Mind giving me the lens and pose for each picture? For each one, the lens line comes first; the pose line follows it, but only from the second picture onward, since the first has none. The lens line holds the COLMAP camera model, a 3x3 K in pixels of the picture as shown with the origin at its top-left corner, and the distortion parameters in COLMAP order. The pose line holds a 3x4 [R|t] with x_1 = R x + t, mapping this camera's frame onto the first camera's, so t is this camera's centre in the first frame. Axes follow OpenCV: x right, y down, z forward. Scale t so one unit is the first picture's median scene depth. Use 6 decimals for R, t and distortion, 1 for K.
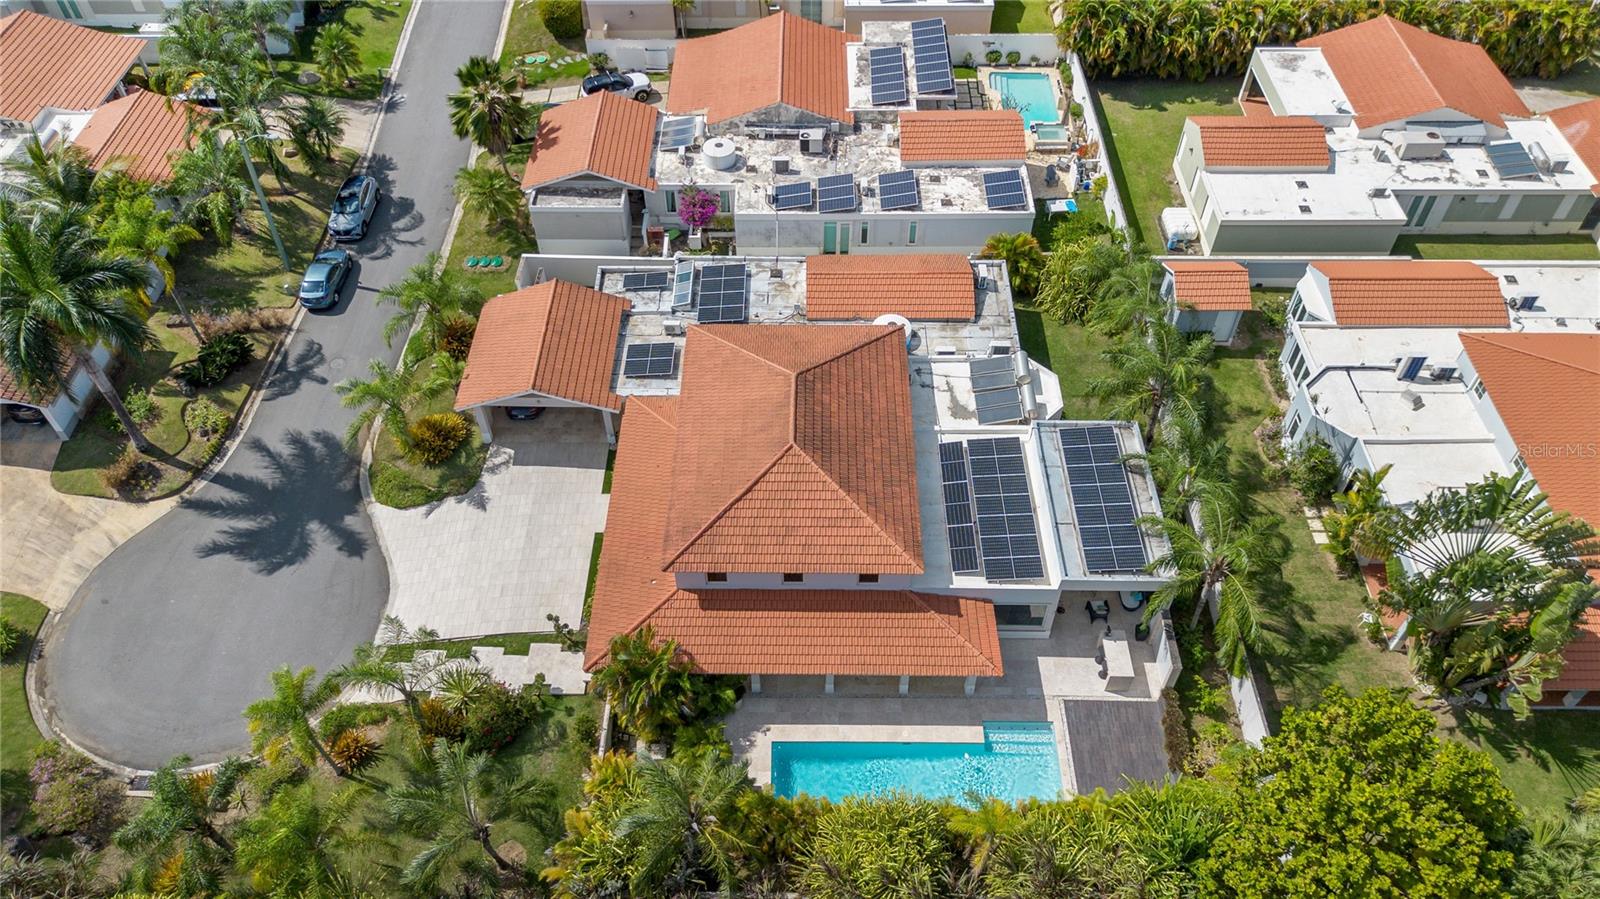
lens RADIAL K [[1152.8, 0, 793.1], [0, 1152.8, 423.8], [0, 0, 1]] dist [0.069575, -0.084005]
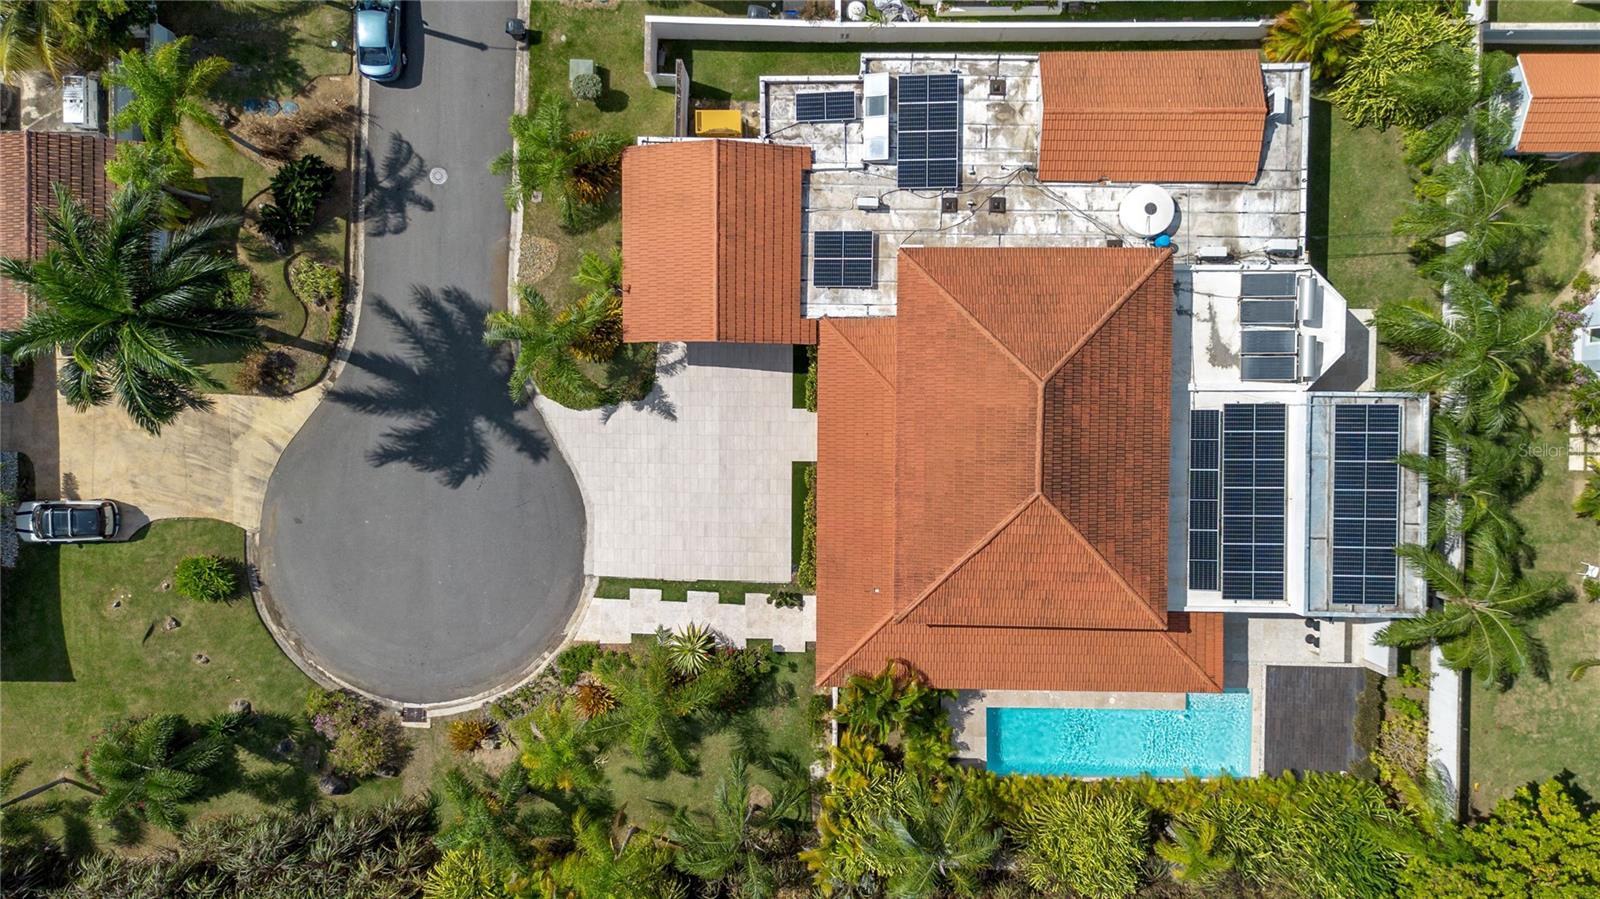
lens RADIAL K [[1159.6, 0, 797.0], [0, 1159.6, 440.8], [0, 0, 1]] dist [0.060691, -0.084628]
pose [[0.999973, -0.002804, -0.006845, -0.158042], [0.006784, 0.716462, 0.697593, -0.557395], [0.002948, -0.697621, 0.716461, 0.334350]]
